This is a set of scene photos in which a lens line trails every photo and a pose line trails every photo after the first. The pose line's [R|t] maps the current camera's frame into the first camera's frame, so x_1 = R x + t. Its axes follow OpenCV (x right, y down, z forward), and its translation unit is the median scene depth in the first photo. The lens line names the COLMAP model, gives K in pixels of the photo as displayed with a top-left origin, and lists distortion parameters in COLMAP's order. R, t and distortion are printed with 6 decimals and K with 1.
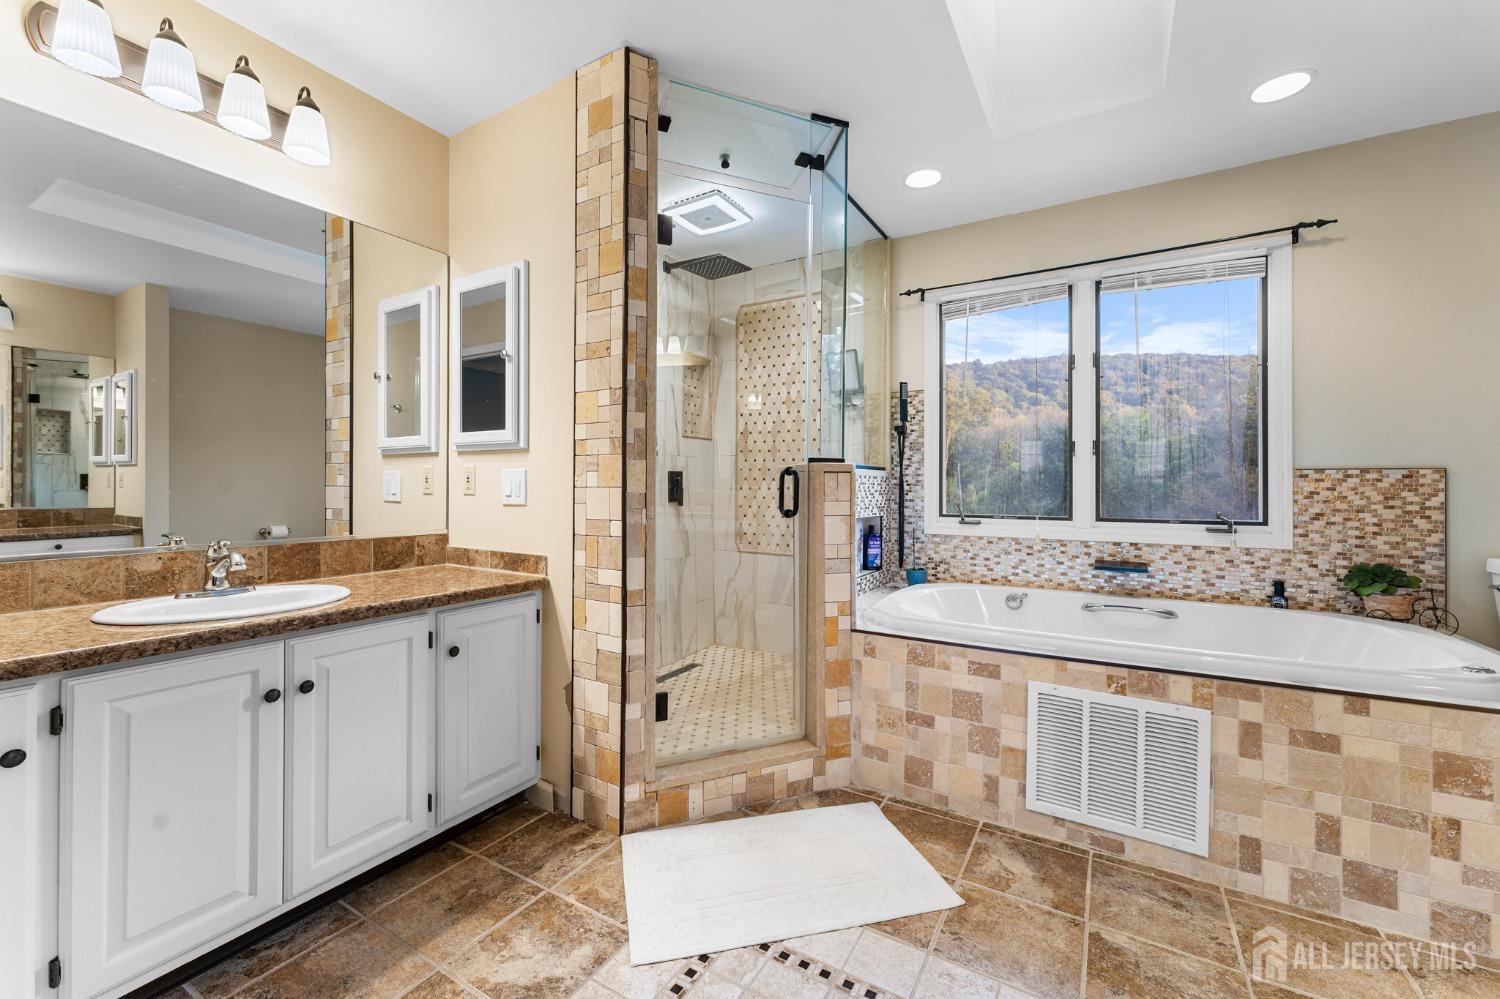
lens RADIAL K [[611.2, 0, 759.4], [0, 611.2, 486.8], [0, 0, 1]] dist [0.001263, 0.000572]
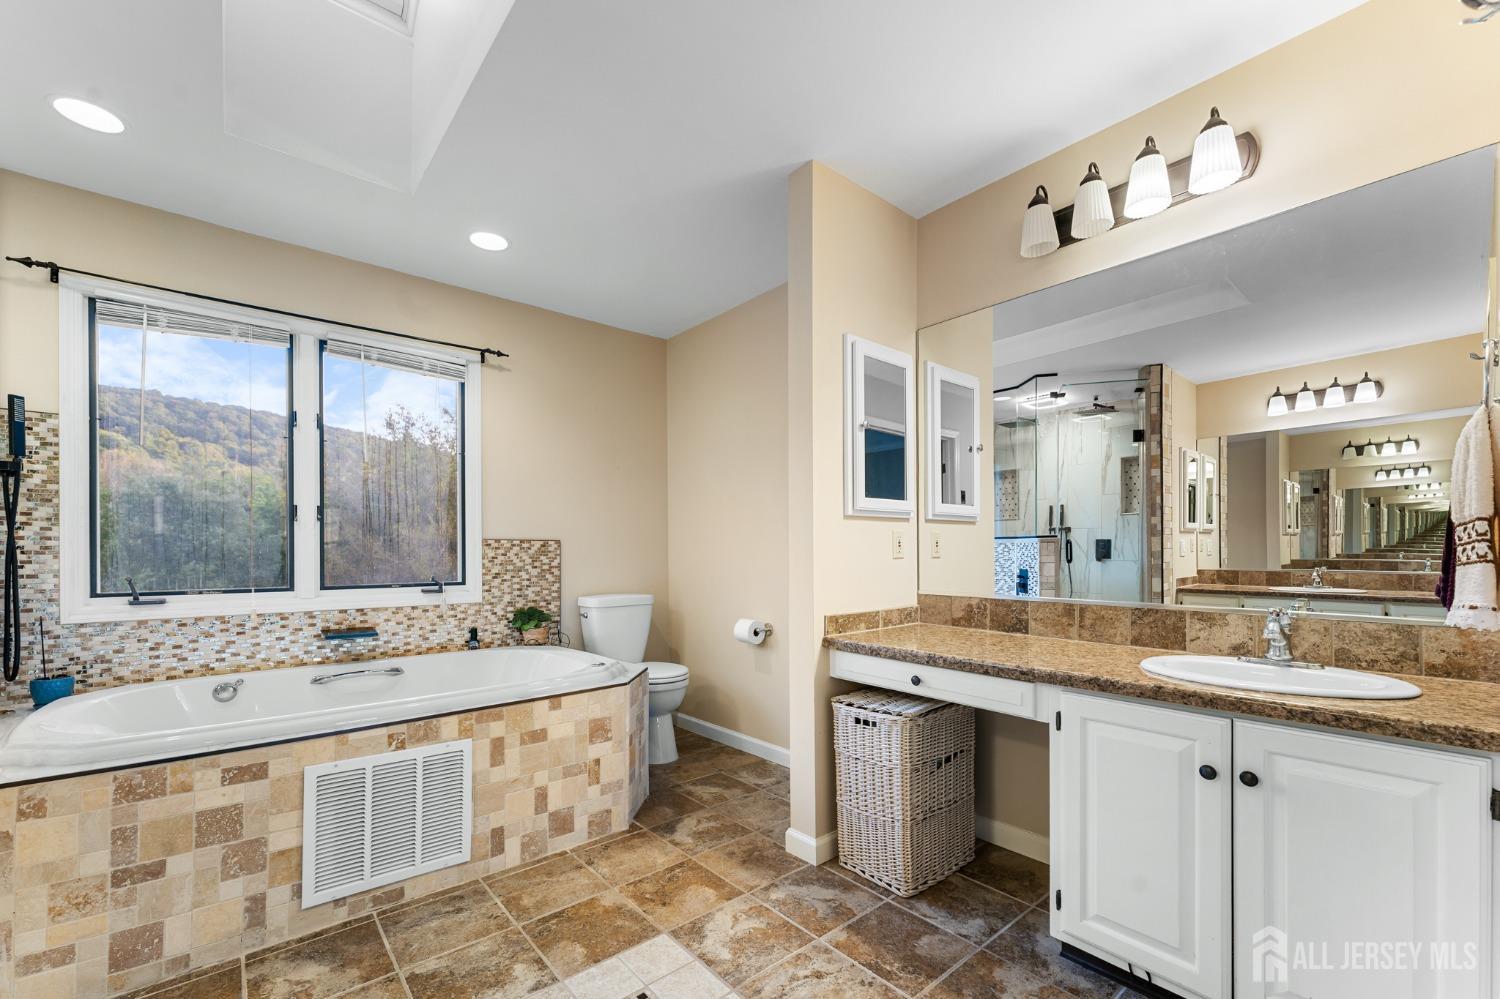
lens RADIAL K [[611.2, 0, 740.5], [0, 611.2, 558.3], [0, 0, 1]] dist [0.001263, 0.000572]
pose [[0.334247, -0.012364, 0.942404, -0.161039], [0.005231, 0.999923, 0.011263, -0.000863], [-0.942471, 0.001165, 0.334286, 0.068307]]
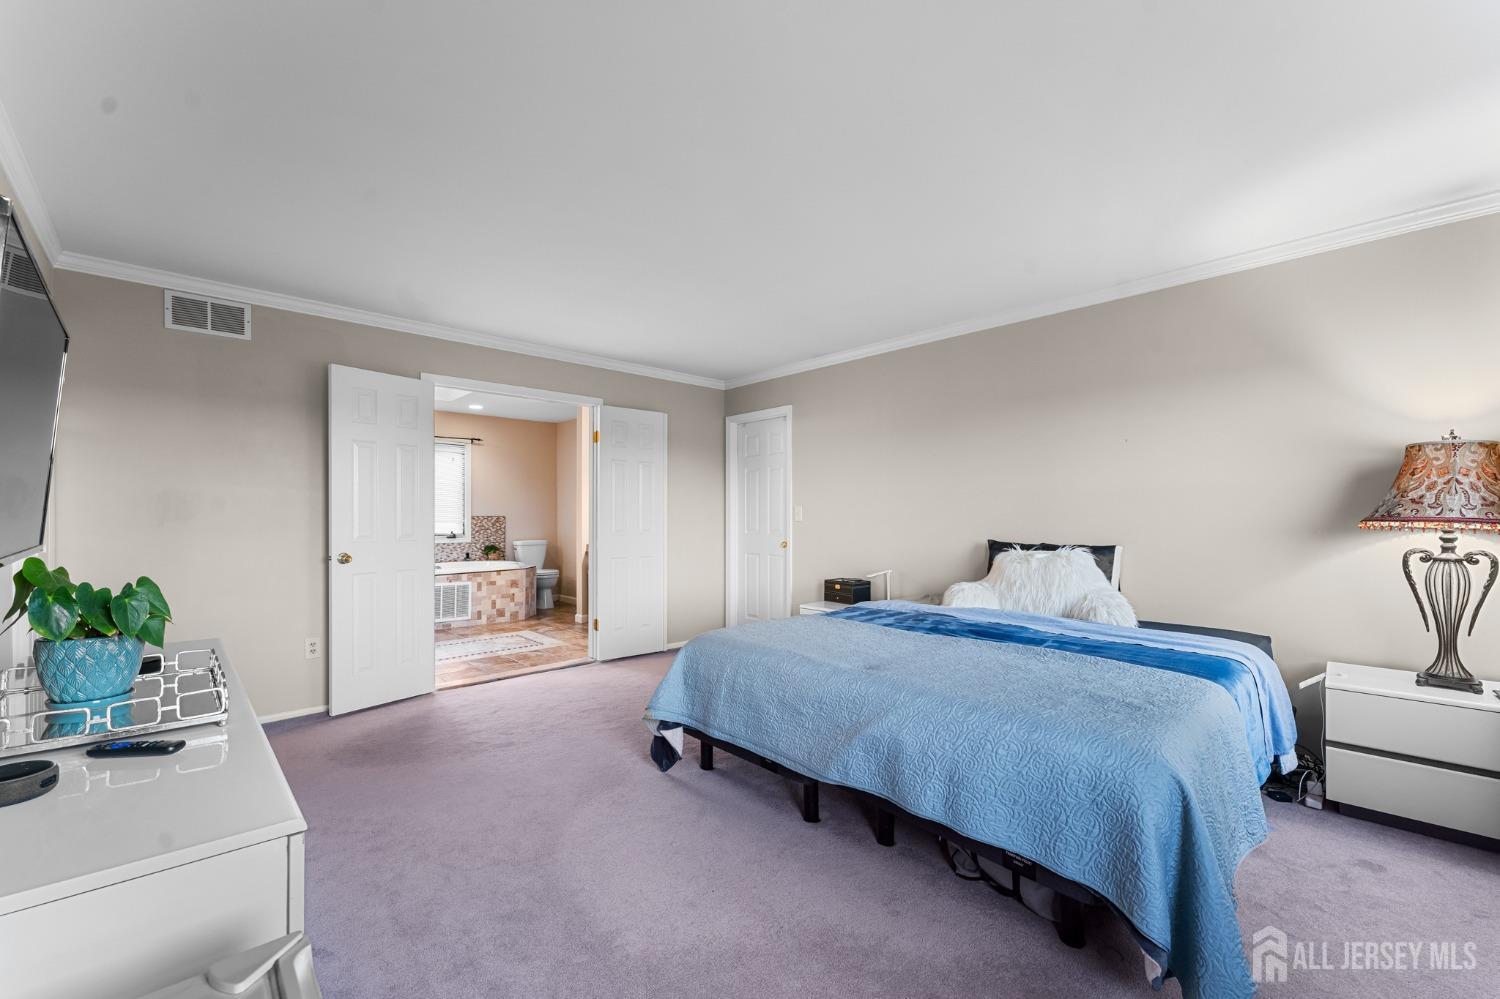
lens RADIAL K [[611.2, 0, 750.8], [0, 611.2, 511.5], [0, 0, 1]] dist [0.001263, 0.000572]
pose [[0.279689, -0.007064, 0.960065, -1.852706], [0.004256, 0.999972, 0.006118, -0.072616], [-0.960081, 0.002375, 0.279711, -1.337515]]
